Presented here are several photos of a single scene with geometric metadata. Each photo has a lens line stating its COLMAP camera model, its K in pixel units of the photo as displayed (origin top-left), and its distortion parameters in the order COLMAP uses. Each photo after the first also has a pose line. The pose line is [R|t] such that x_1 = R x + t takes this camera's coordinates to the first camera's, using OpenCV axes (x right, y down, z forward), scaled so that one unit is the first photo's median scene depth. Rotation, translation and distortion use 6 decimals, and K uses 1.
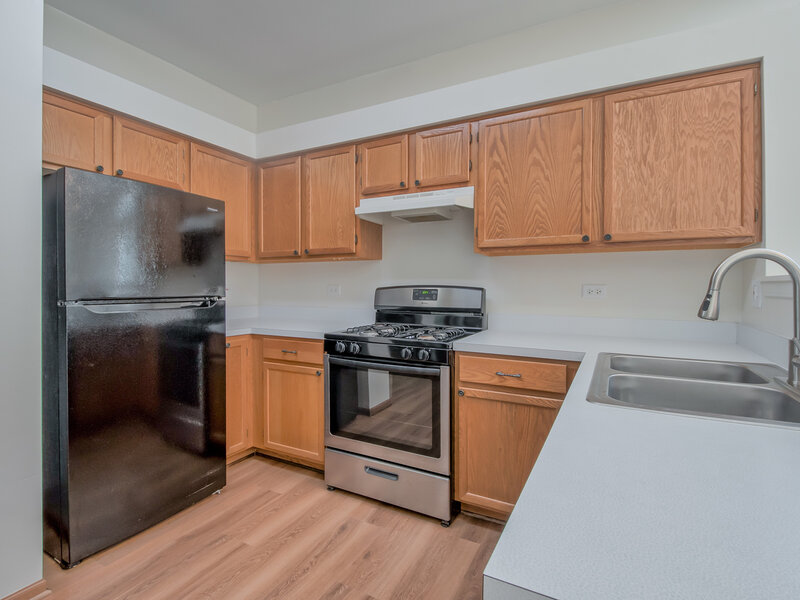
lens RADIAL K [[419.2, 0, 399.0], [0, 419.2, 289.7], [0, 0, 1]] dist [0.016365, -0.012758]
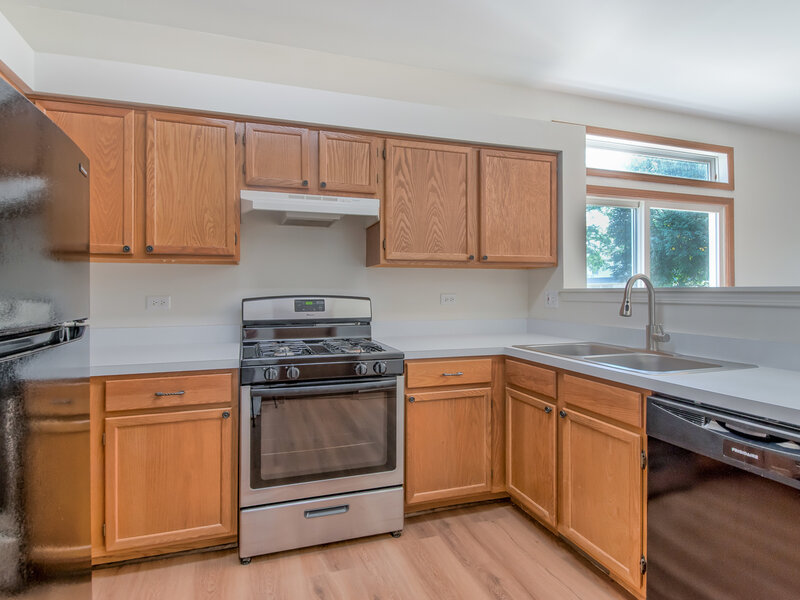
lens RADIAL K [[419.2, 0, 360.2], [0, 419.2, 291.0], [0, 0, 1]] dist [0.016365, -0.012758]
pose [[0.691988, -0.001388, 0.721907, -0.621261], [0.012496, 0.999871, -0.010055, -0.011550], [-0.721800, 0.015979, 0.691917, 0.334272]]
